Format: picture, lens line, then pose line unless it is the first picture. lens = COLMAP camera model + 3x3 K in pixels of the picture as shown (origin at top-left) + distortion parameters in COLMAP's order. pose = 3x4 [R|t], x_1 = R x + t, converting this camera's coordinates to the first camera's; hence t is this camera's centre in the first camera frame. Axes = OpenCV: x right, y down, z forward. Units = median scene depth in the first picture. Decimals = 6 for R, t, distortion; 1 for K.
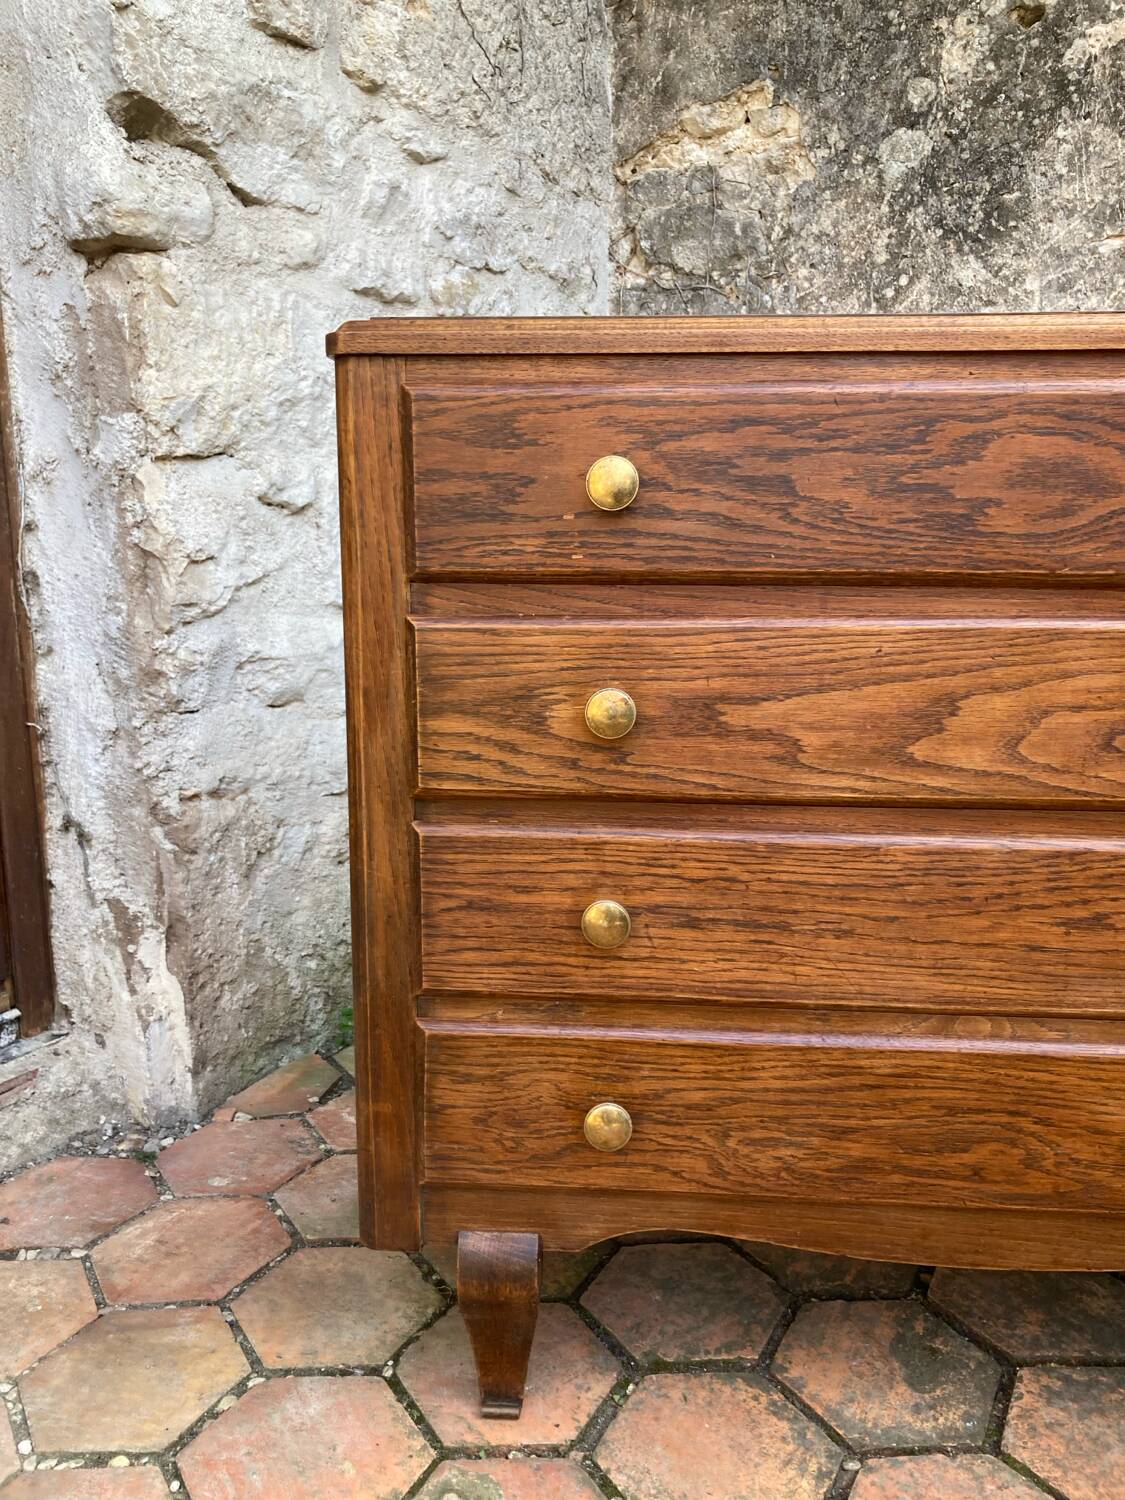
lens RADIAL K [[1239.3, 0, 550.0], [0, 1239.3, 733.5], [0, 0, 1]] dist [0.001114, 0.020774]
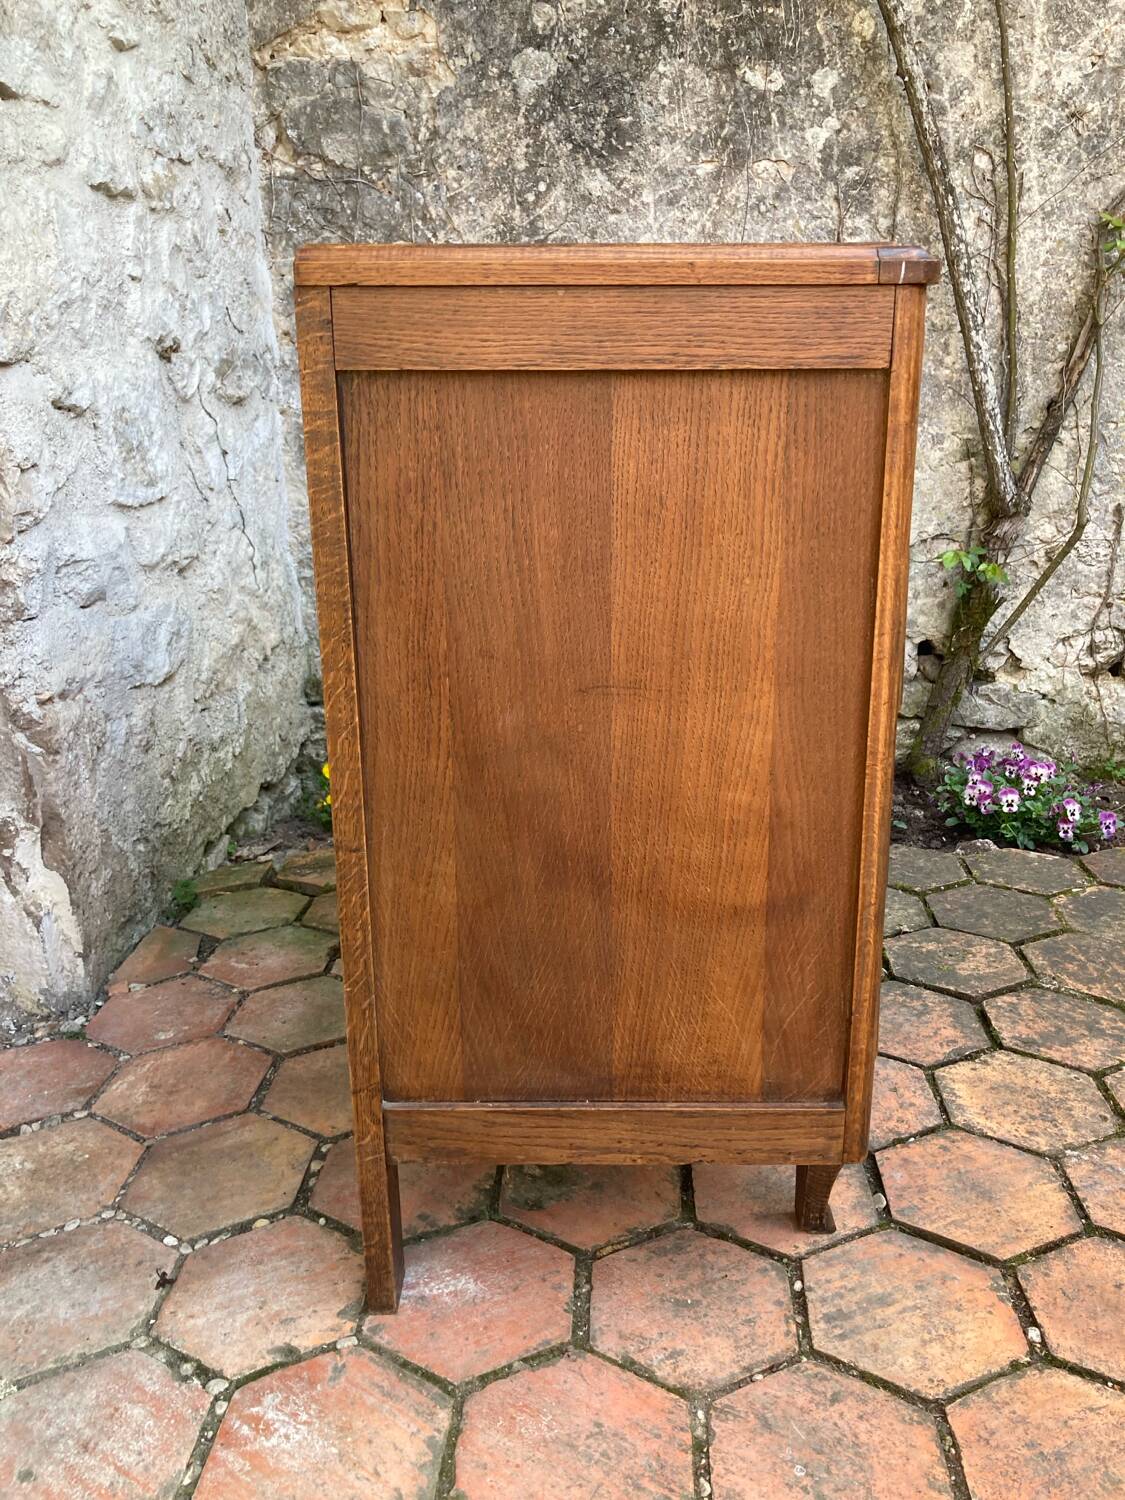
lens RADIAL K [[1239.3, 0, 575.2], [0, 1239.3, 735.6], [0, 0, 1]] dist [0.001114, 0.020774]
pose [[0.900499, -0.139151, 0.411994, -0.312664], [0.092693, 0.987068, 0.130784, -0.014065], [-0.424864, -0.079582, 0.901752, -0.122911]]
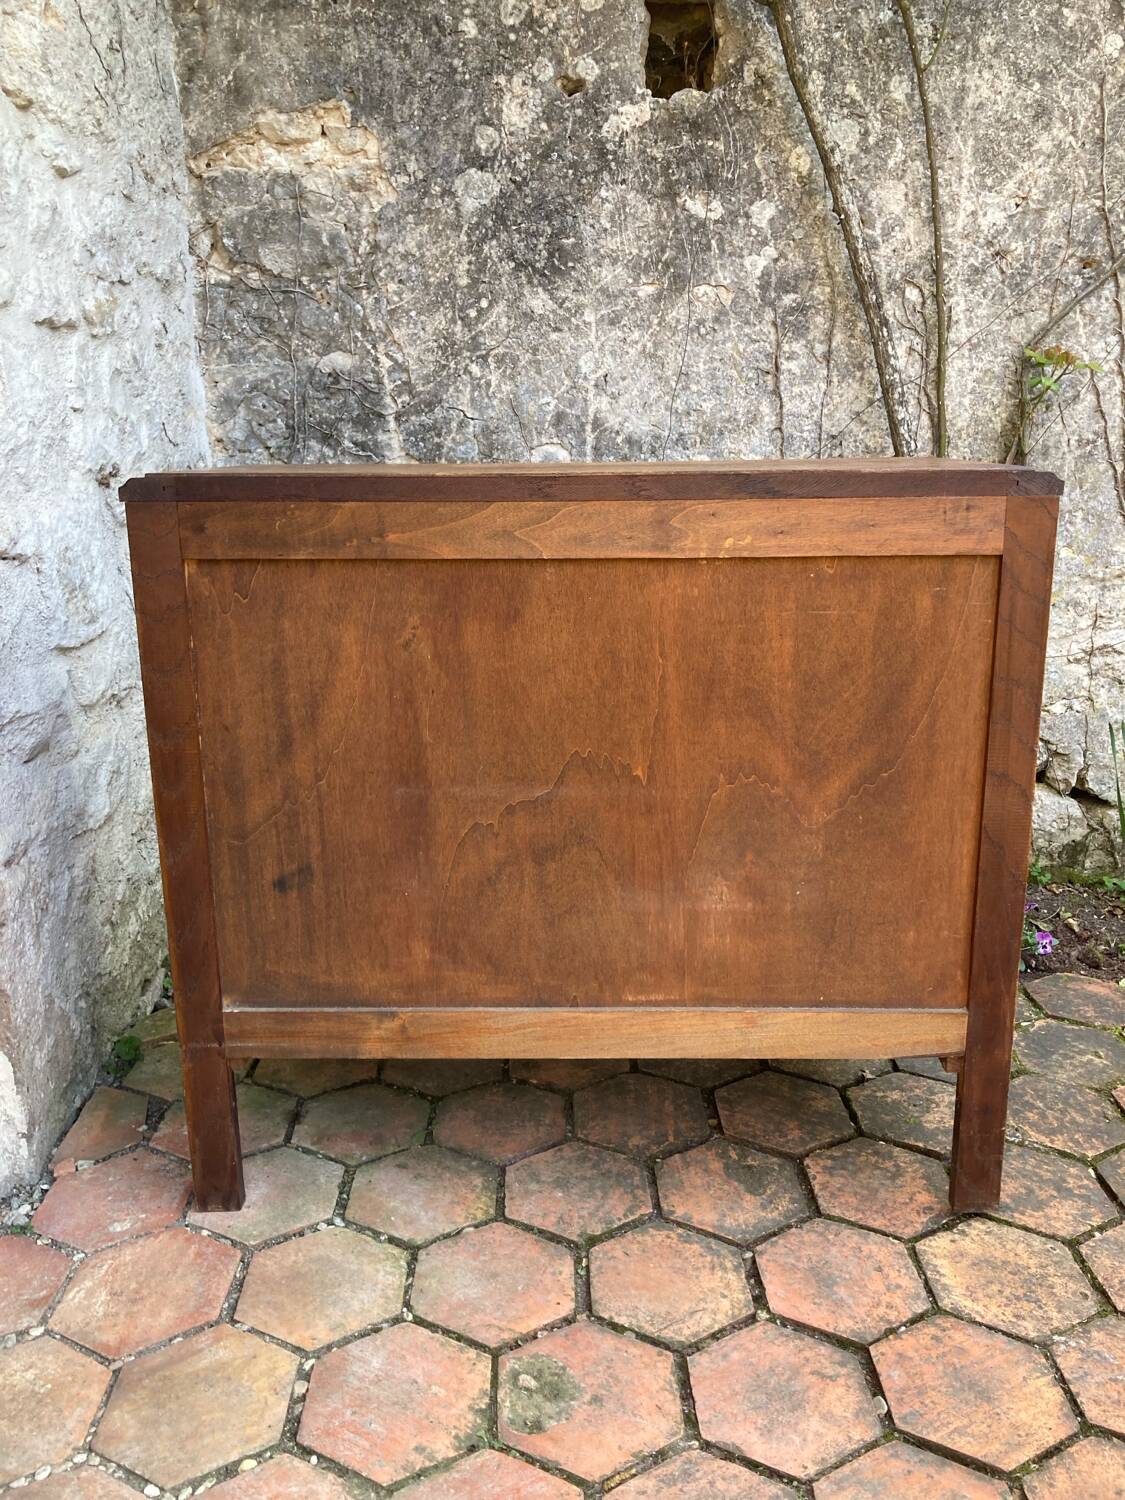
lens RADIAL K [[1239.3, 0, 578.0], [0, 1239.3, 739.7], [0, 0, 1]] dist [0.001114, 0.020774]
pose [[0.859444, -0.131800, 0.493948, -0.351136], [0.085347, 0.989627, 0.115564, -0.122263], [-0.504055, -0.057164, 0.861778, -0.076515]]
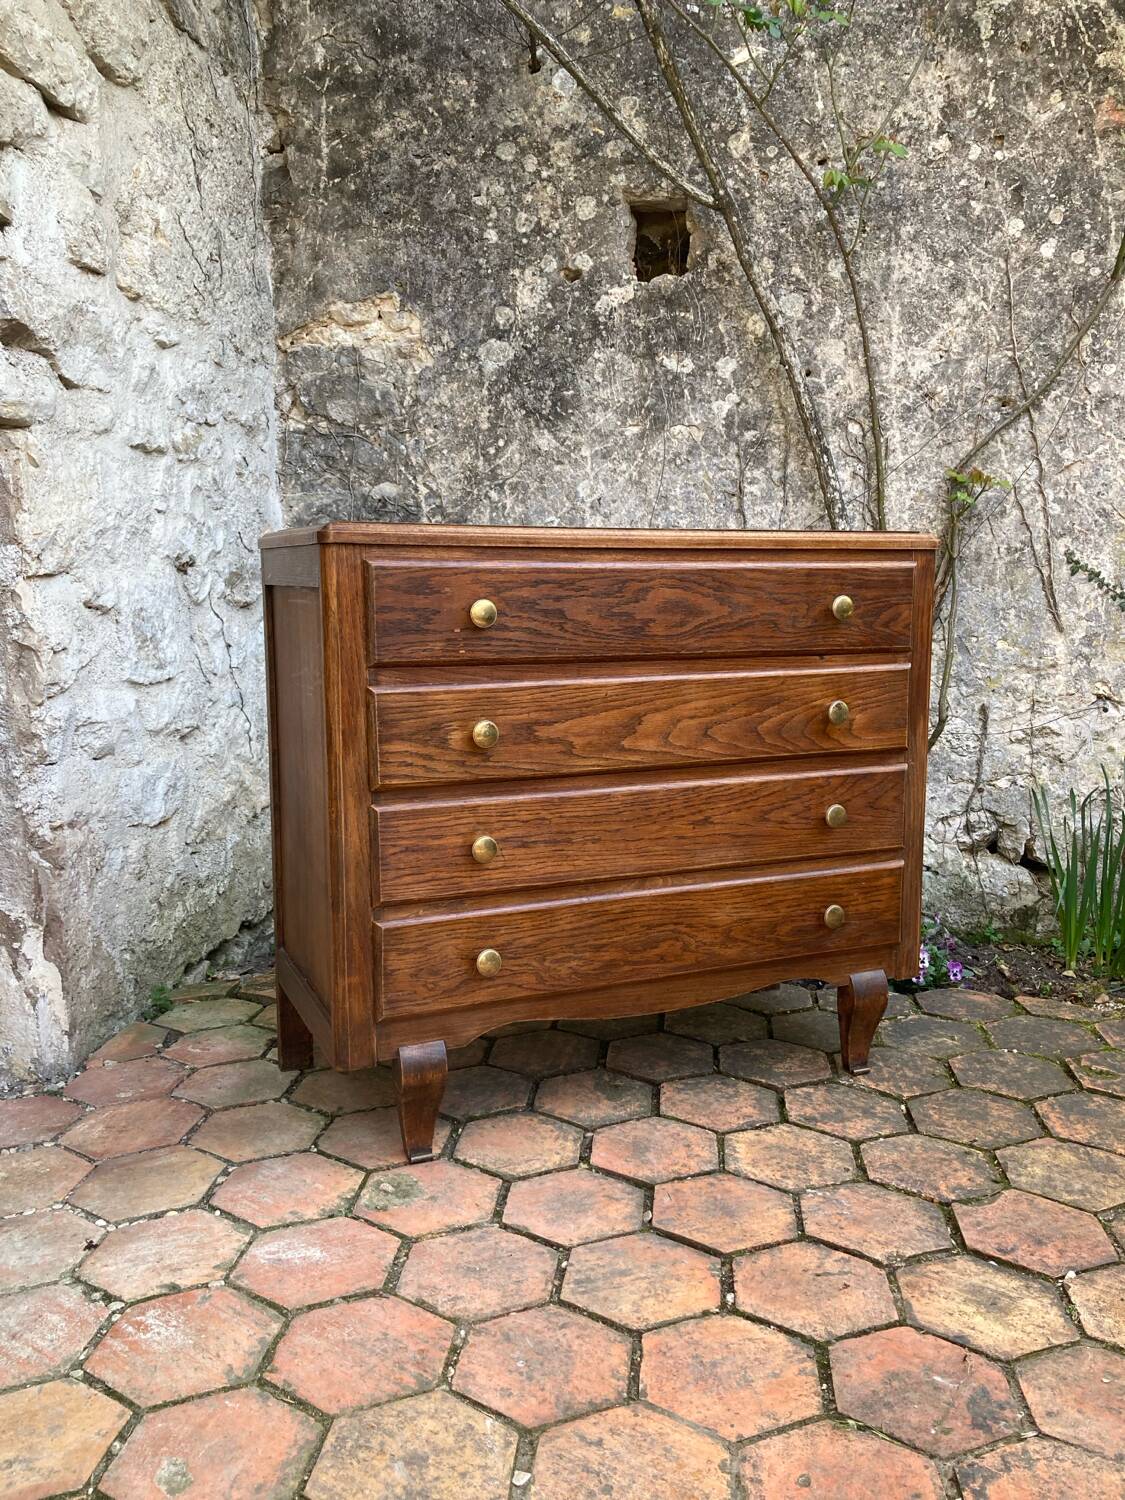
lens RADIAL K [[1239.3, 0, 576.8], [0, 1239.3, 745.1], [0, 0, 1]] dist [0.001114, 0.020774]
pose [[0.918129, -0.052319, 0.392814, -0.286855], [0.069149, 0.997190, -0.028806, 0.039074], [-0.390203, 0.053611, 0.919167, -0.439486]]
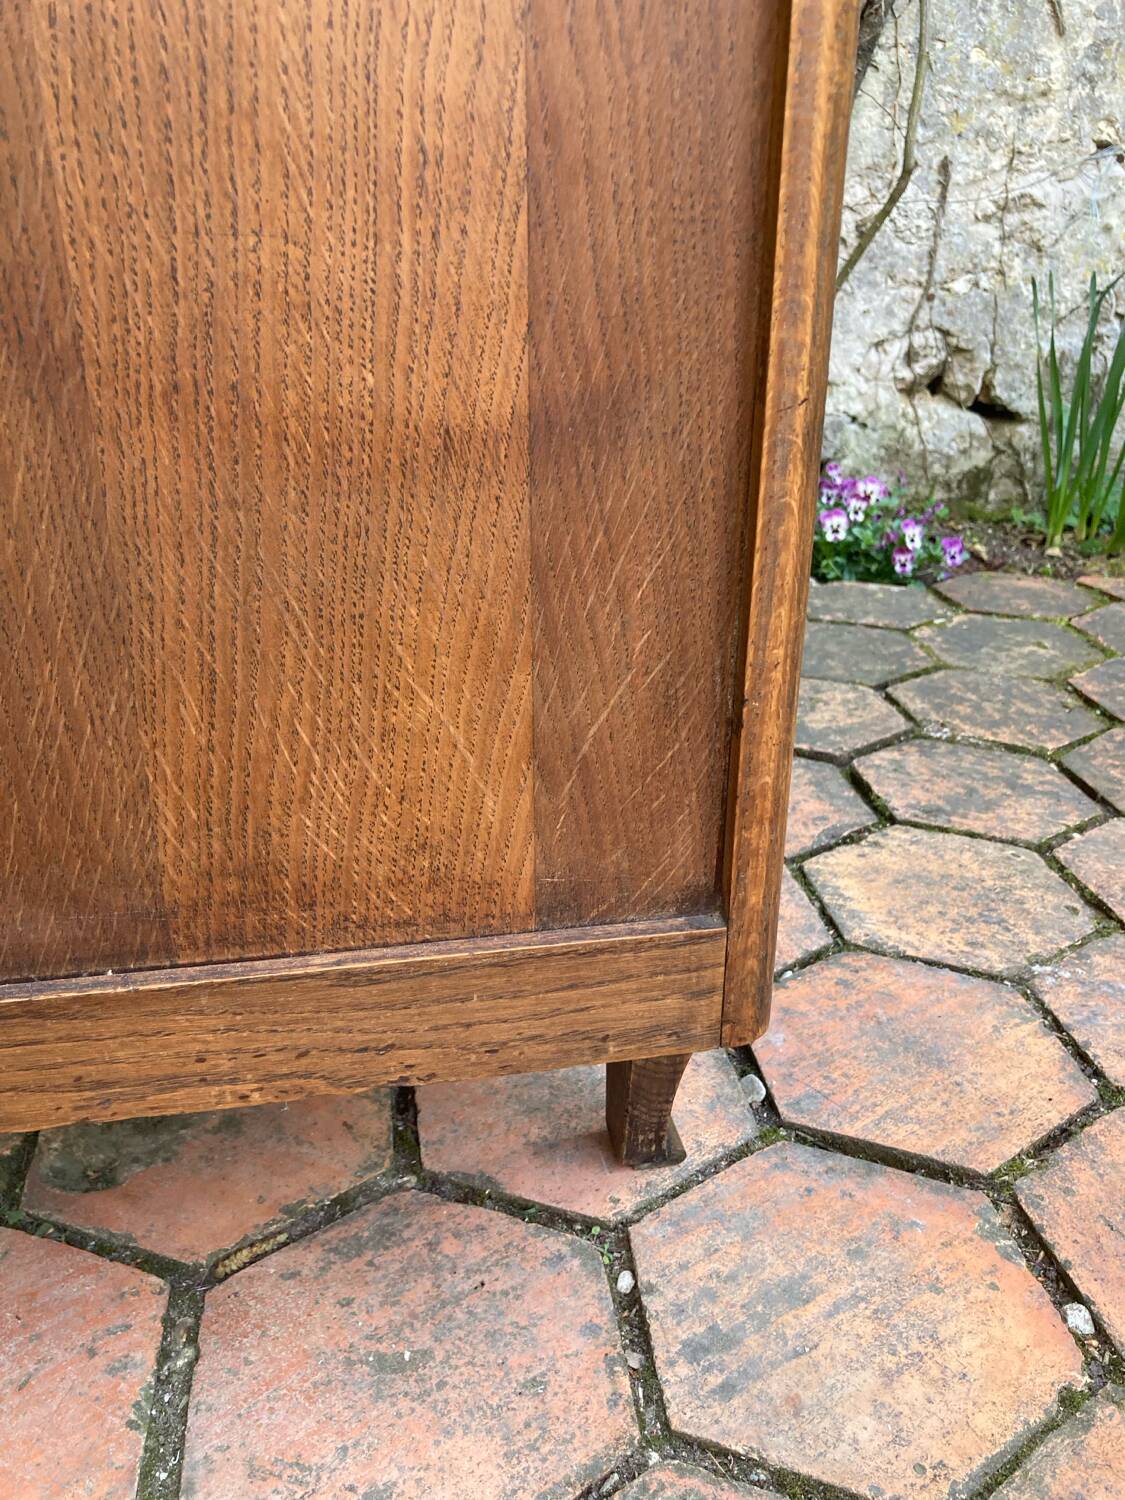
lens RADIAL K [[1239.3, 0, 576.2], [0, 1239.3, 766.2], [0, 0, 1]] dist [0.001114, 0.020774]
pose [[0.793506, -0.254208, 0.552926, -0.122266], [0.106685, 0.952614, 0.284861, 0.154904], [-0.599139, -0.167050, 0.783024, 0.187894]]
